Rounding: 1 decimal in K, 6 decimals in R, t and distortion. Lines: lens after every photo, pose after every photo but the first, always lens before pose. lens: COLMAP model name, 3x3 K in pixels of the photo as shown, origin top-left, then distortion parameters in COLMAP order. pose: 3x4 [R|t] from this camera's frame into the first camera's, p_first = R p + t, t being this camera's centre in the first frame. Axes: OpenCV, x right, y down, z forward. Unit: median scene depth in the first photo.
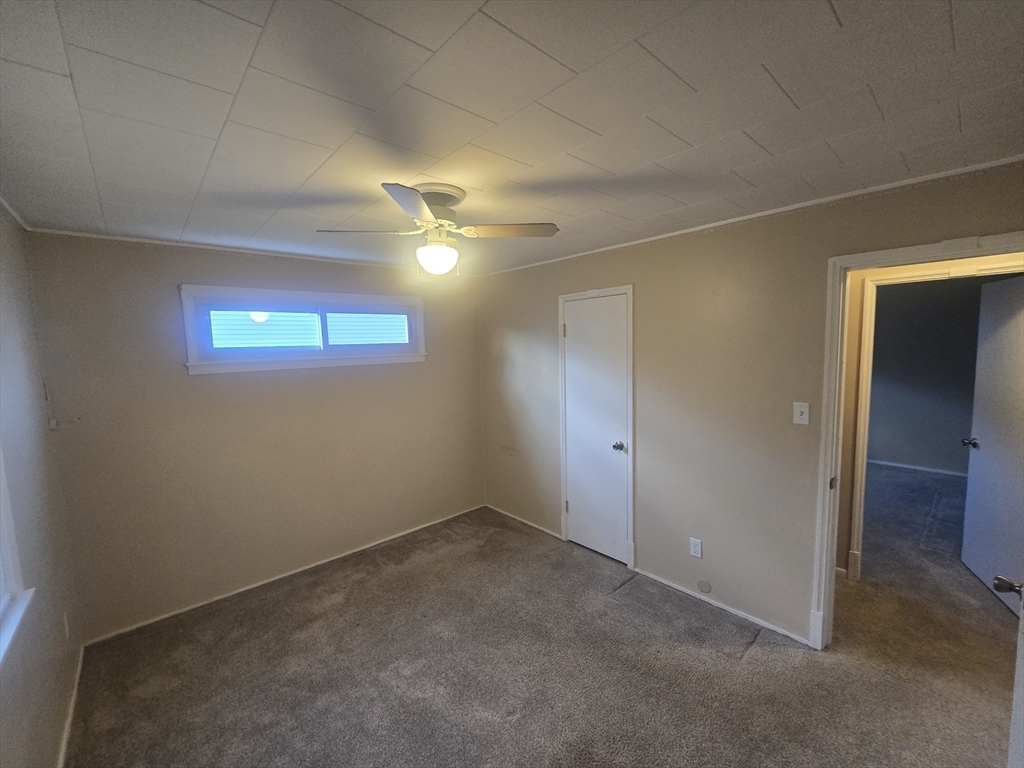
lens RADIAL K [[418.9, 0, 509.0], [0, 418.9, 385.9], [0, 0, 1]] dist [-0.000966, -0.000498]
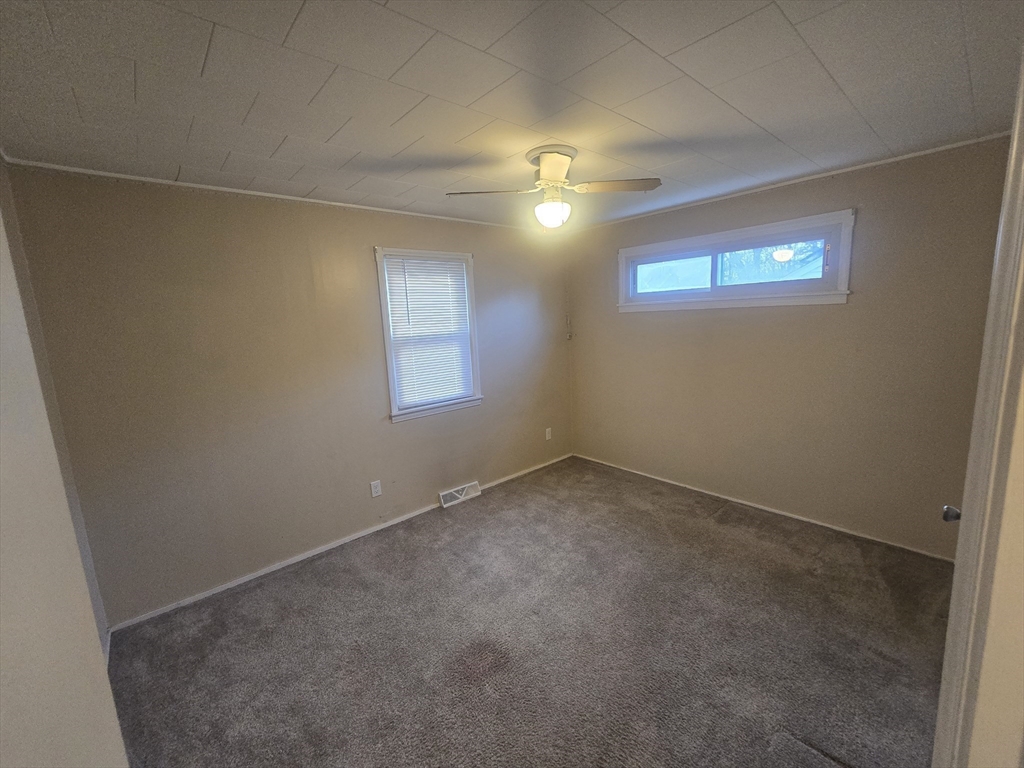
lens RADIAL K [[418.9, 0, 508.6], [0, 418.9, 382.6], [0, 0, 1]] dist [-0.000966, -0.000498]
pose [[0.000653, 0.197579, -0.980287, 0.599381], [-0.043258, 0.979375, 0.197367, -0.049430], [0.999064, 0.042276, 0.009187, 0.511391]]
